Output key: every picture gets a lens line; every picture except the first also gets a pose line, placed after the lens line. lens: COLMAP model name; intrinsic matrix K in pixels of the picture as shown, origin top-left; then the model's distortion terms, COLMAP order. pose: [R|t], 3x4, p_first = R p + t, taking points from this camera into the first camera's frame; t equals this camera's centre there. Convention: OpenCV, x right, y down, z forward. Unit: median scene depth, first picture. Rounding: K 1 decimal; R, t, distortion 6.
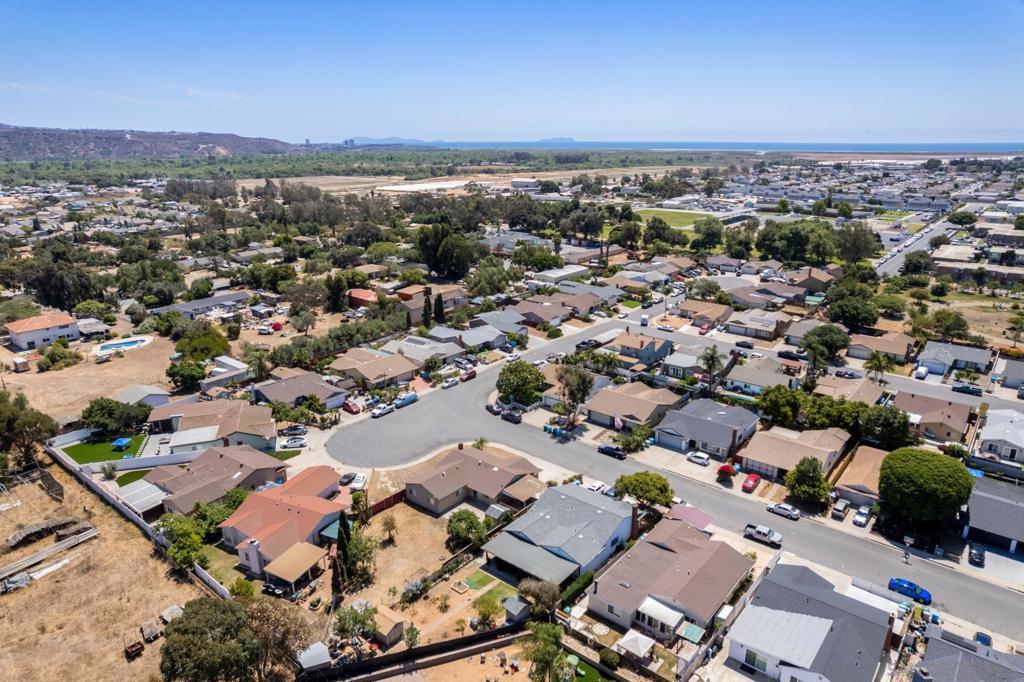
lens RADIAL K [[669.4, 0, 512.0], [0, 669.4, 341.0], [0, 0, 1]] dist [-0.068734, 0.060741]
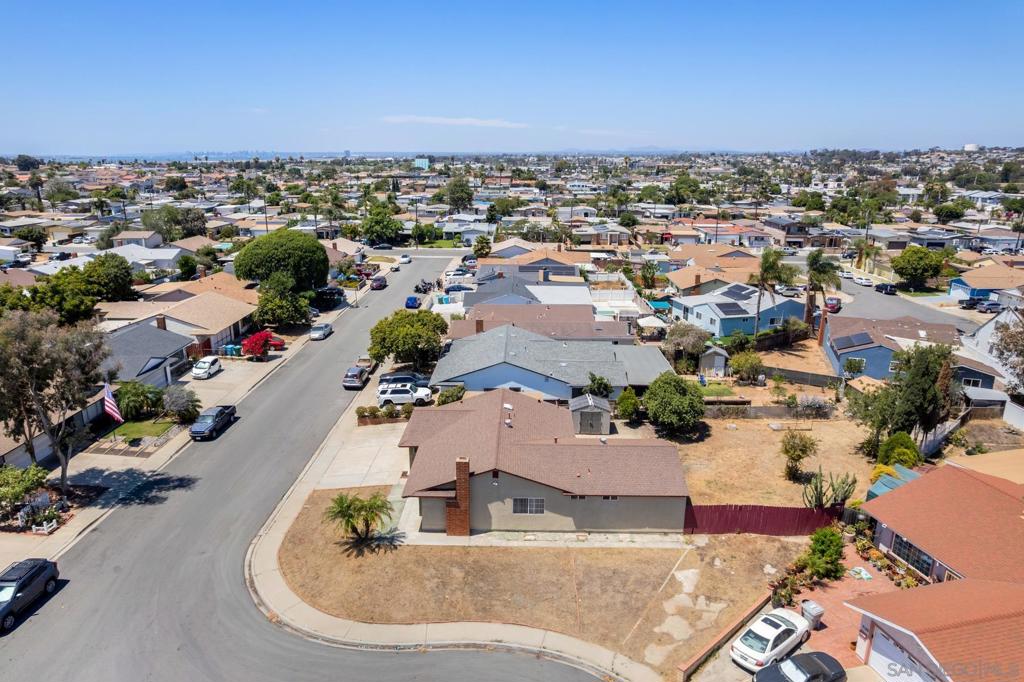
lens RADIAL K [[669.4, 0, 512.0], [0, 669.4, 341.0], [0, 0, 1]] dist [-0.068734, 0.060741]
pose [[-0.627656, -0.210935, 0.749370, -0.255143], [0.229500, 0.869678, 0.437024, -0.030472], [-0.743894, 0.446281, -0.497449, 0.857925]]
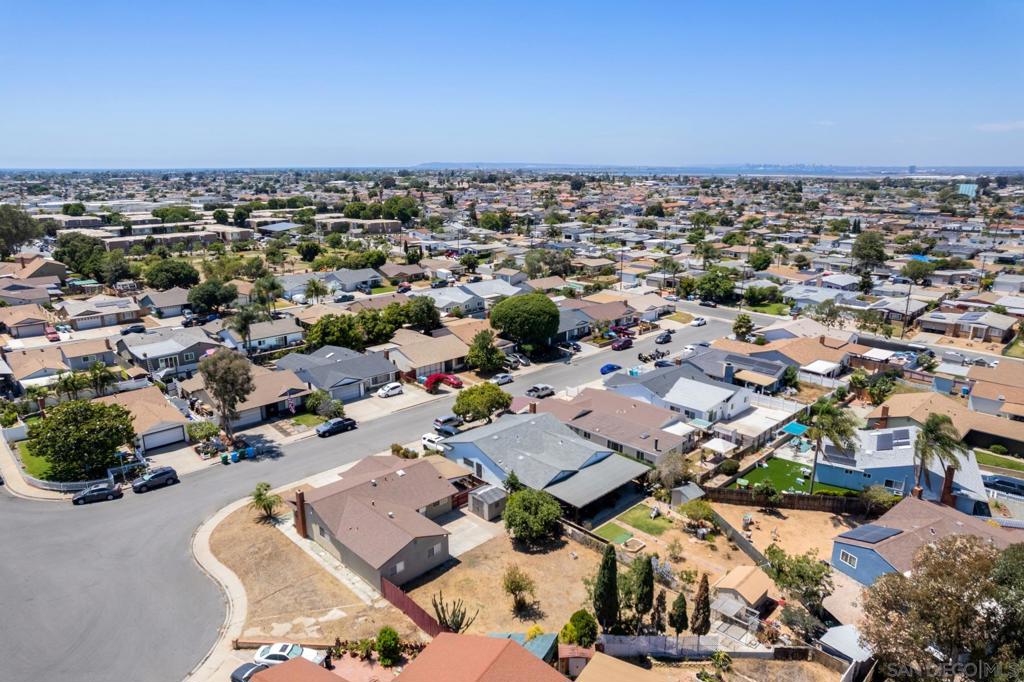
lens RADIAL K [[669.4, 0, 512.0], [0, 669.4, 341.0], [0, 0, 1]] dist [-0.068734, 0.060741]
pose [[0.096998, -0.254608, 0.962167, -0.429012], [0.293849, 0.930958, 0.216726, -0.023938], [-0.950918, 0.261710, 0.165117, 0.543294]]
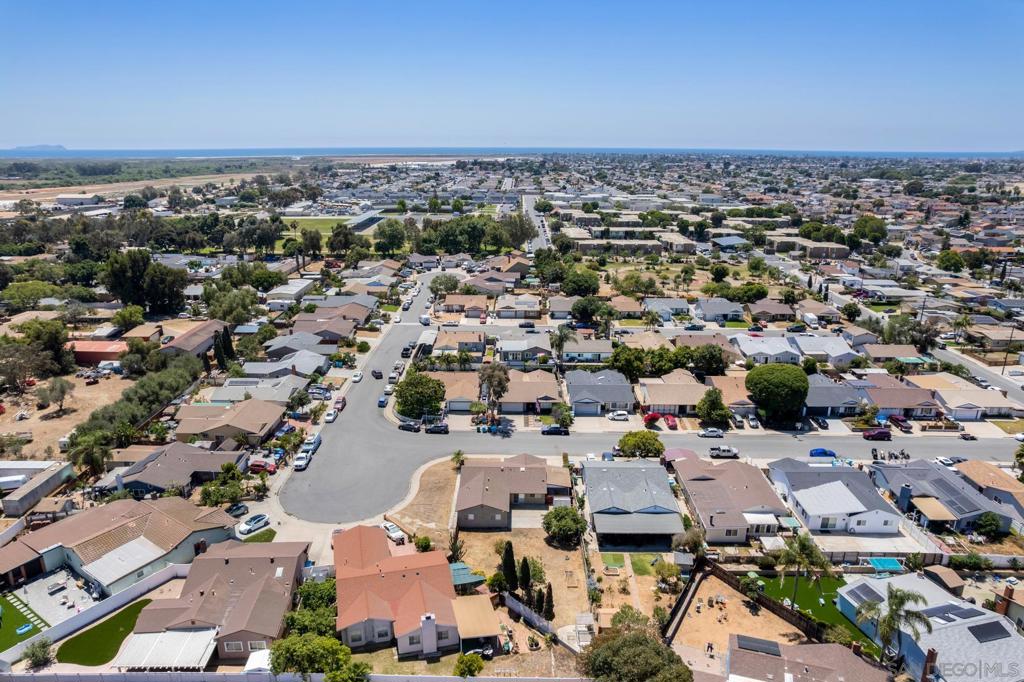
lens RADIAL K [[669.4, 0, 512.0], [0, 669.4, 341.0], [0, 0, 1]] dist [-0.068734, 0.060741]
pose [[0.770773, -0.175362, 0.612501, -0.448656], [0.180457, 0.982094, 0.054091, -0.041386], [-0.611019, 0.068838, 0.788617, 0.140078]]
